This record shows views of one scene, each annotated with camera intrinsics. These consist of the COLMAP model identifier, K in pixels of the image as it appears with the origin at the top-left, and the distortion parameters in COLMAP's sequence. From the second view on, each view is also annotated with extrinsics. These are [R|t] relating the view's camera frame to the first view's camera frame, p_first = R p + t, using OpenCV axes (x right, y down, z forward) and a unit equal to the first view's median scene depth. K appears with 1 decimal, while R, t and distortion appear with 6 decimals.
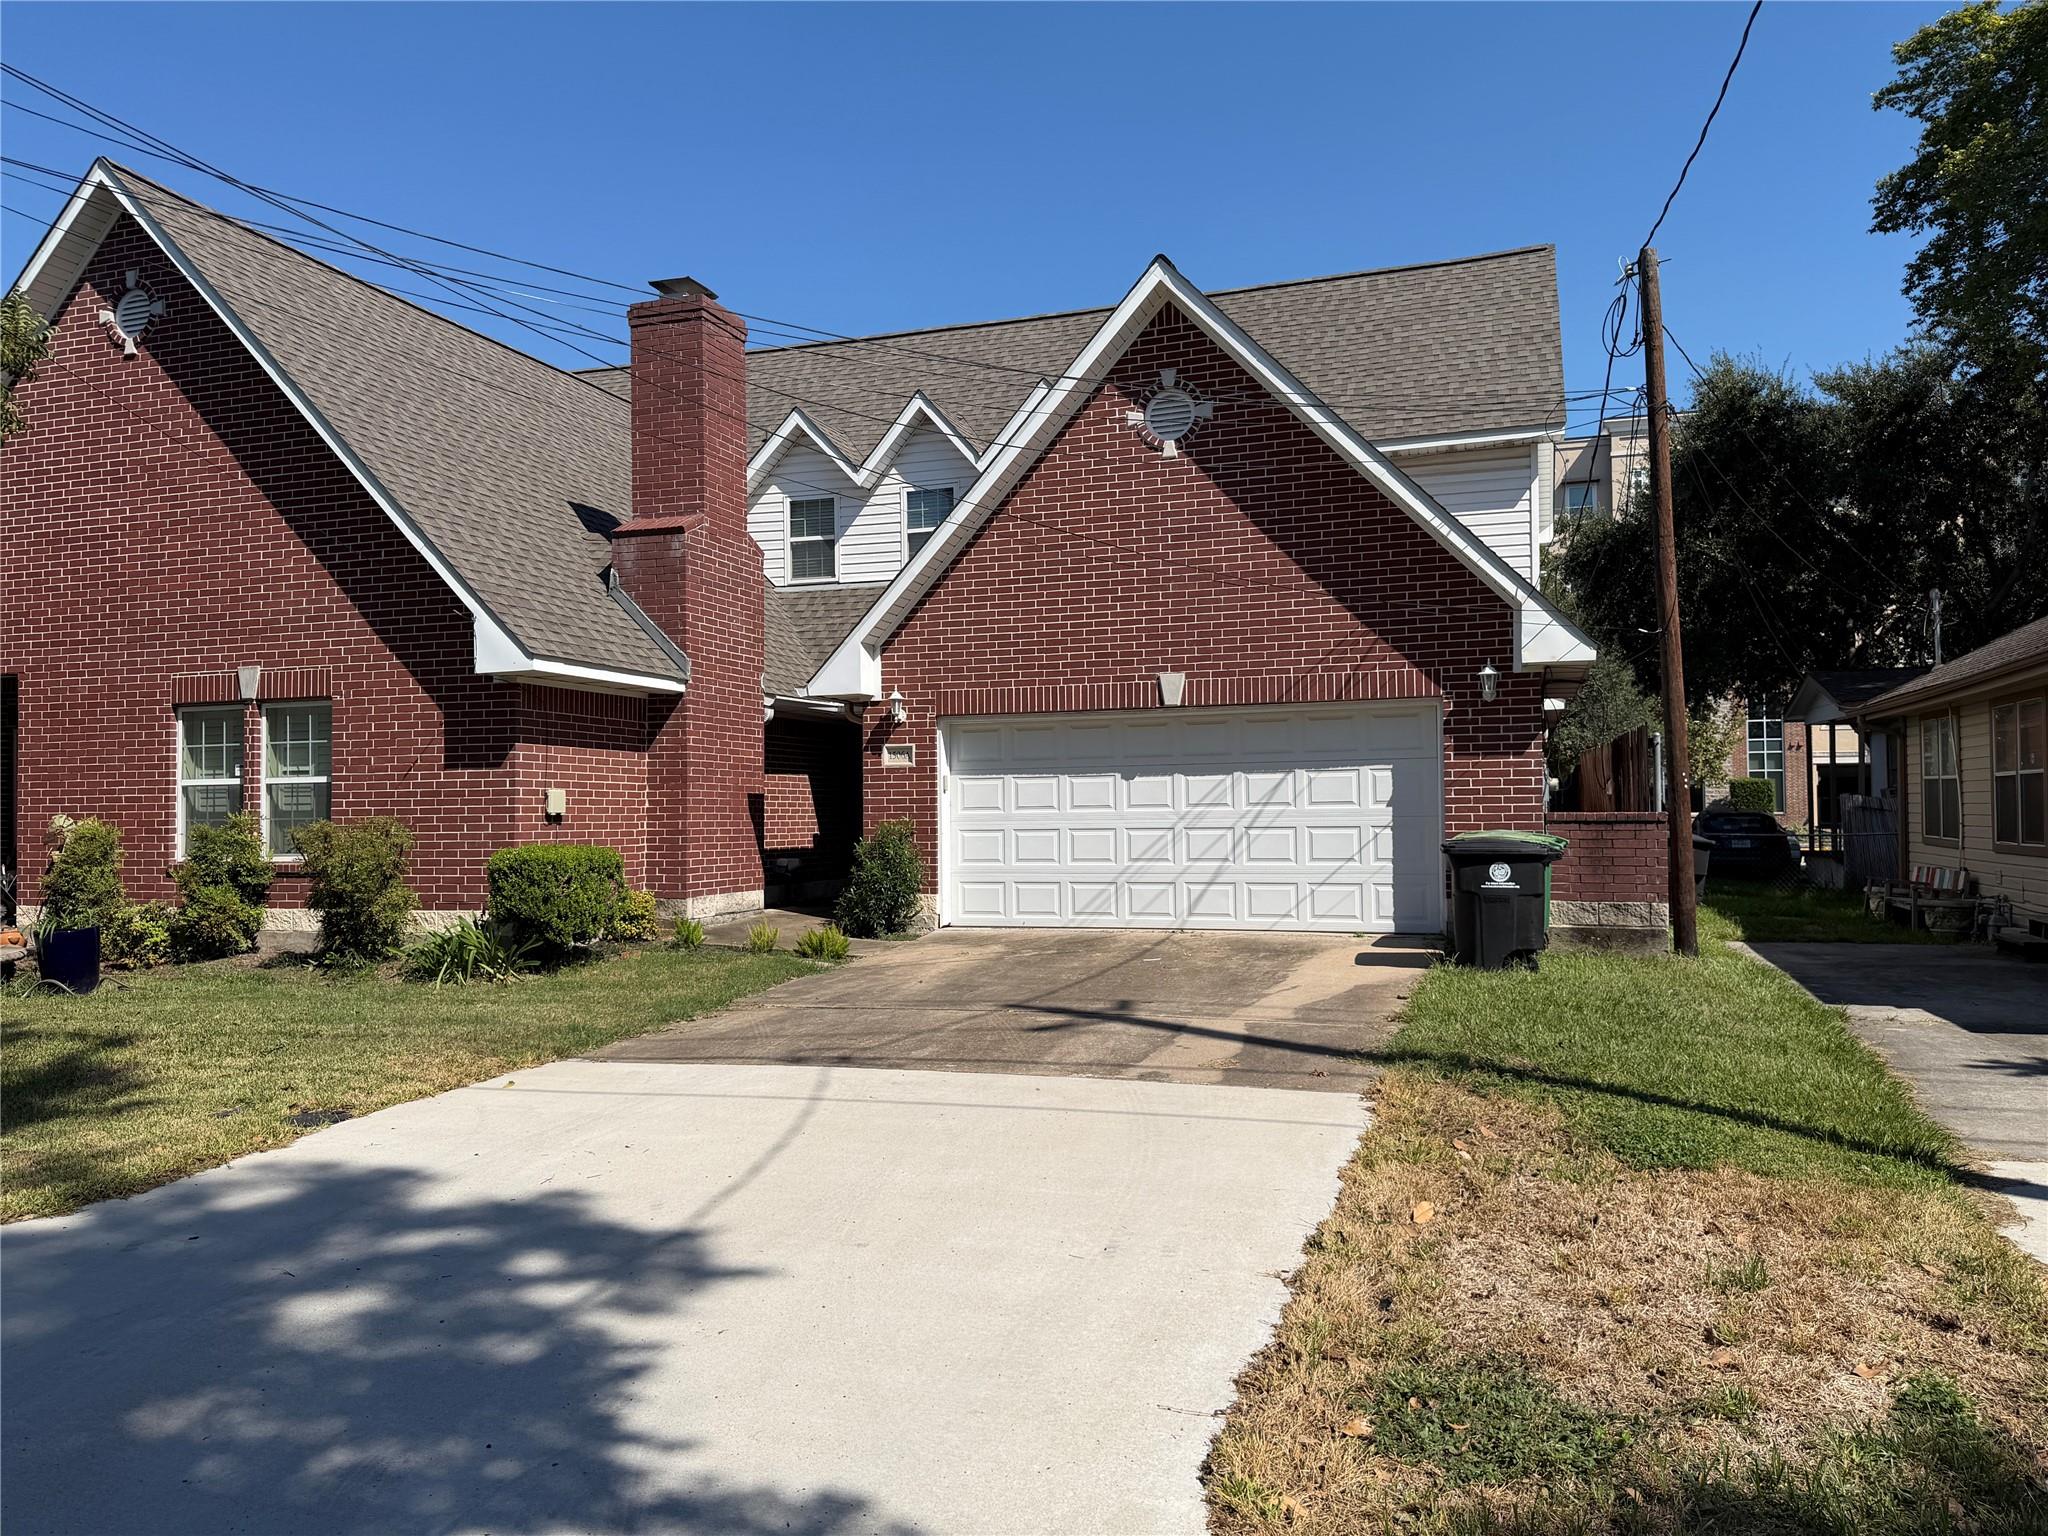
lens RADIAL K [[1428.2, 0, 1040.7], [0, 1428.2, 768.4], [0, 0, 1]] dist [0.066775, -0.078845]
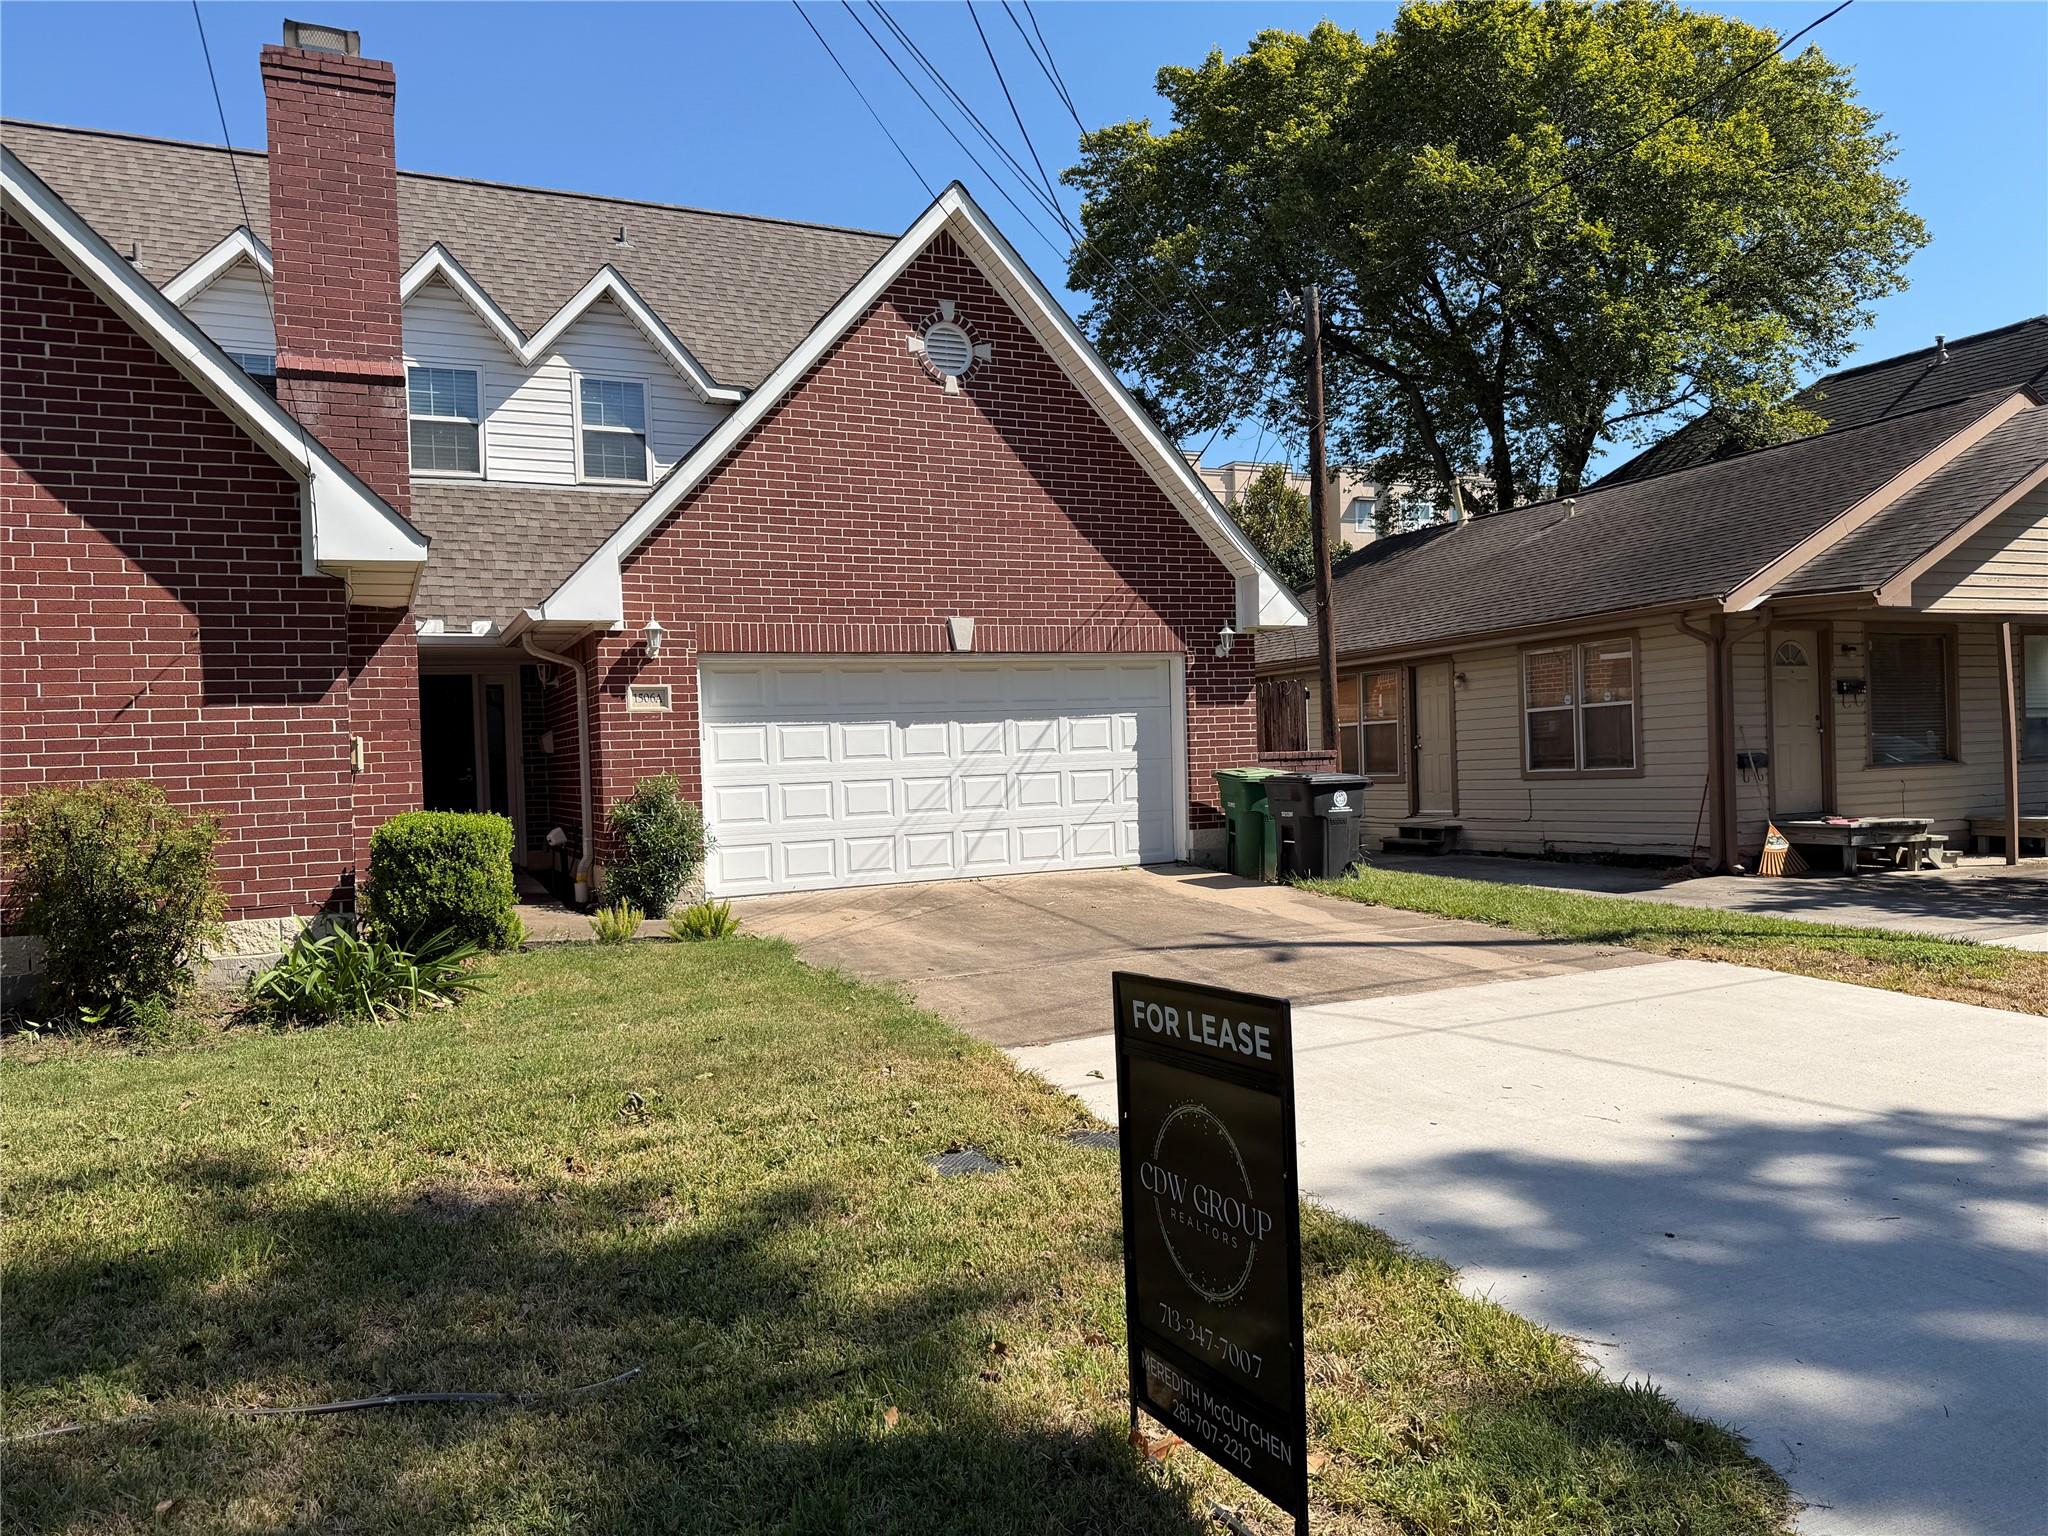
lens RADIAL K [[1428.2, 0, 1030.8], [0, 1428.2, 778.4], [0, 0, 1]] dist [0.066775, -0.078845]
pose [[0.724538, -0.023445, 0.688836, -0.542945], [0.005581, 0.999588, 0.028151, 0.016069], [-0.689212, -0.016552, 0.724370, 0.253523]]
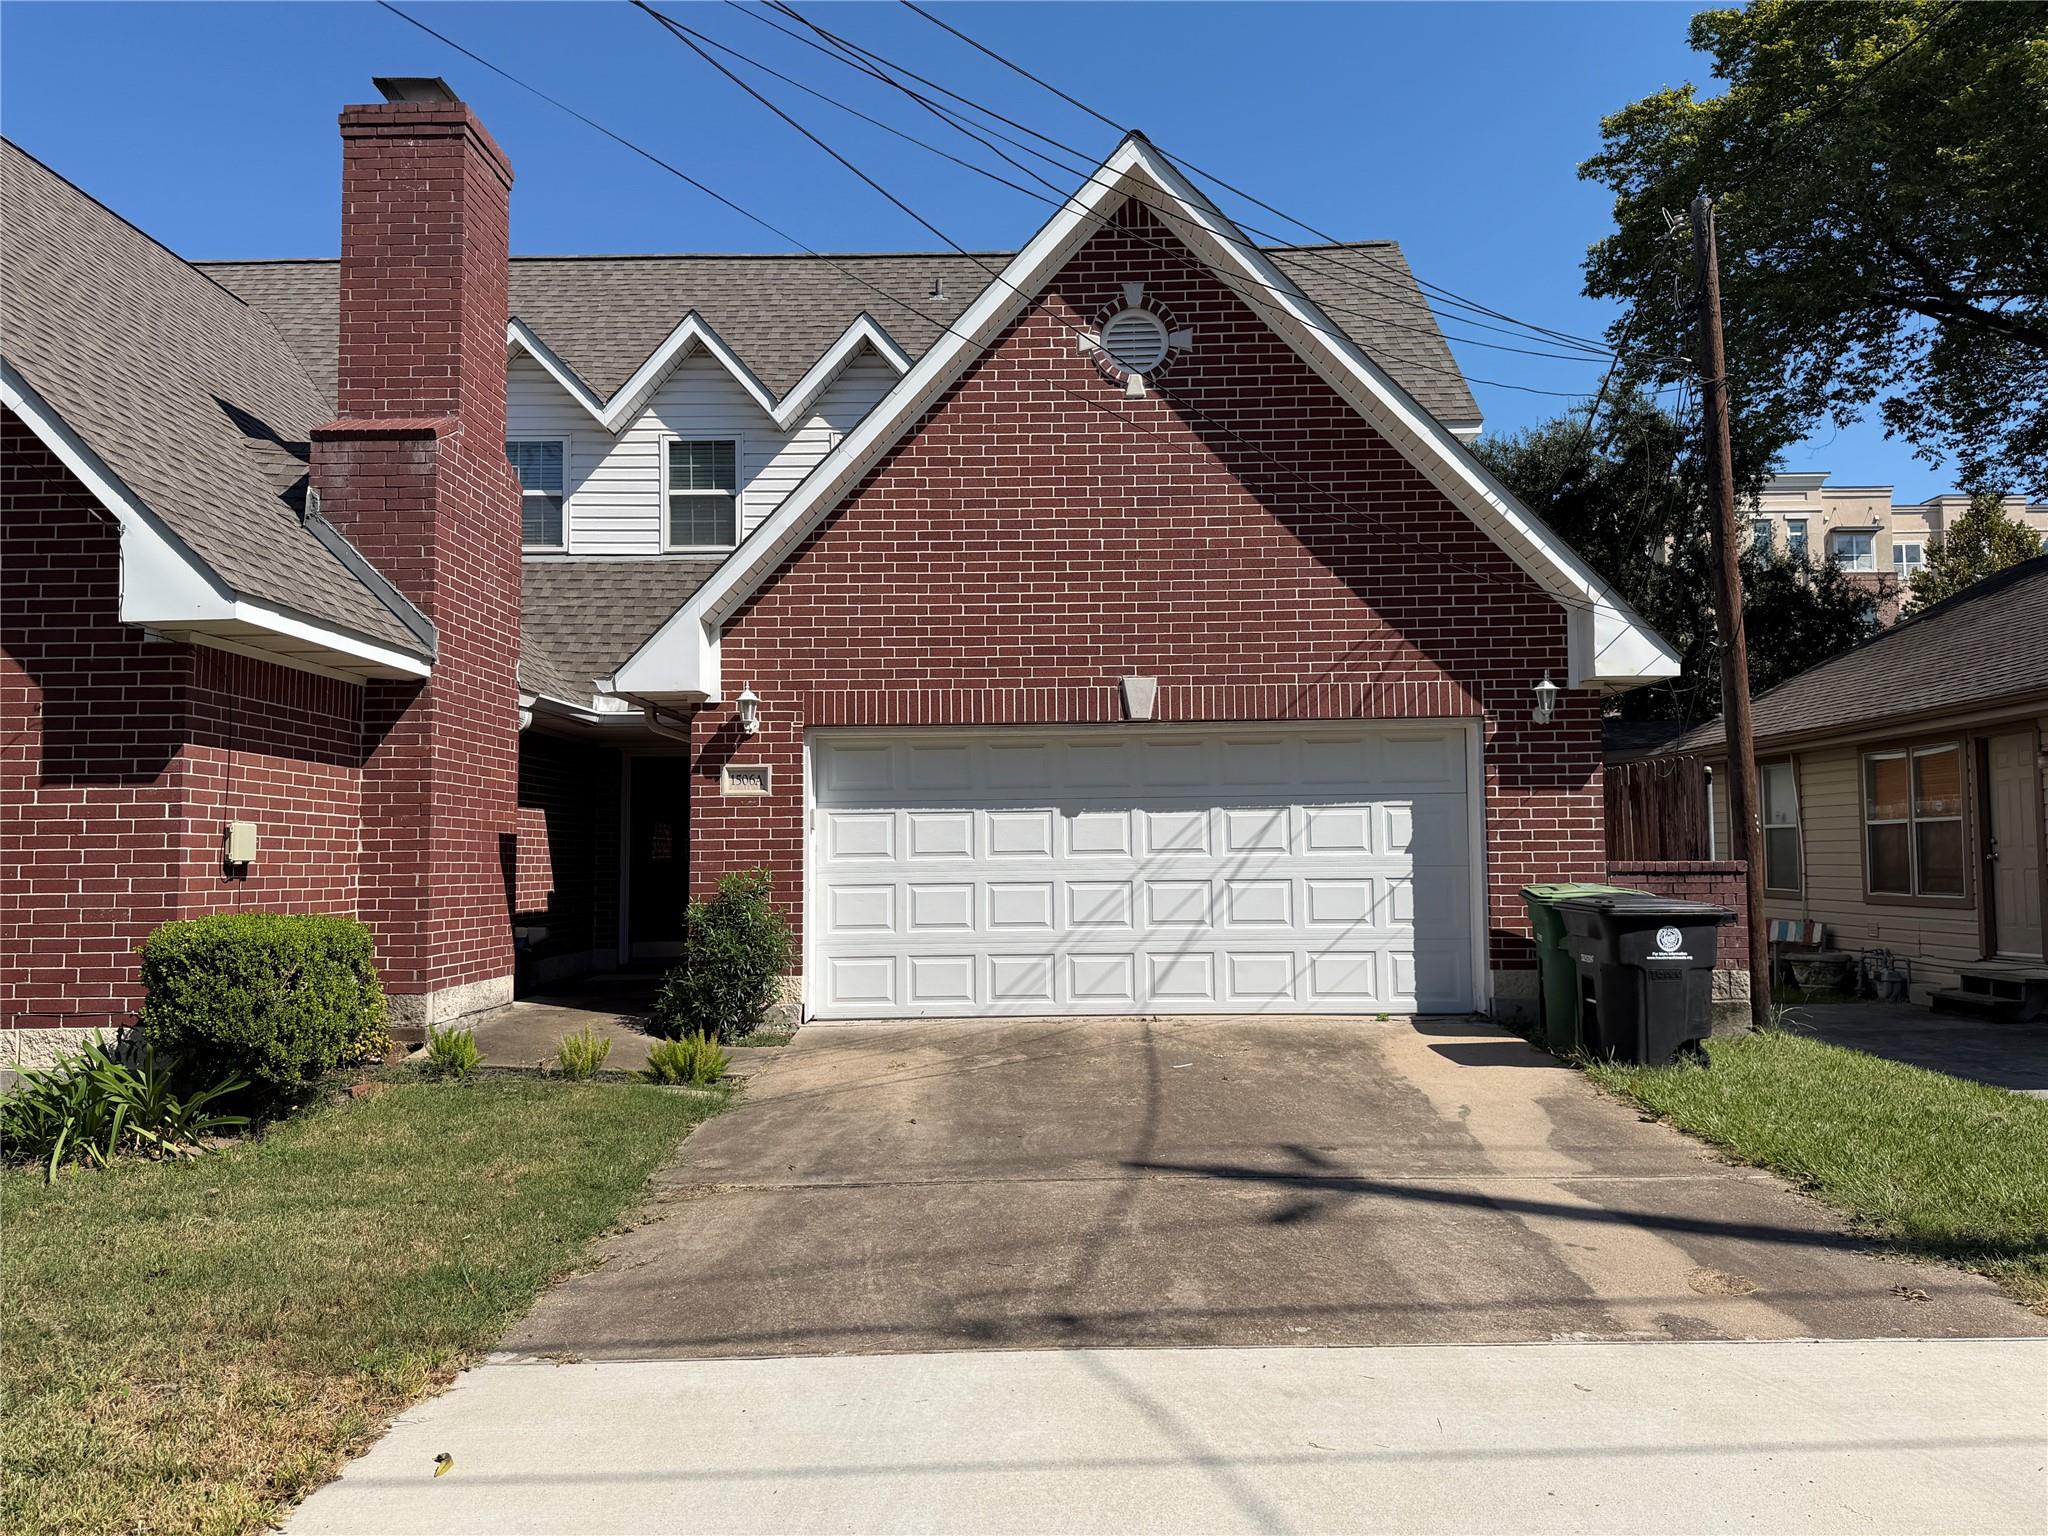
lens RADIAL K [[1428.2, 0, 1022.4], [0, 1428.2, 763.3], [0, 0, 1]] dist [0.066775, -0.078845]
pose [[0.953194, 0.021724, 0.301579, -0.193523], [-0.009846, 0.999117, -0.040849, 0.010782], [-0.302200, 0.035968, 0.952566, 0.293020]]
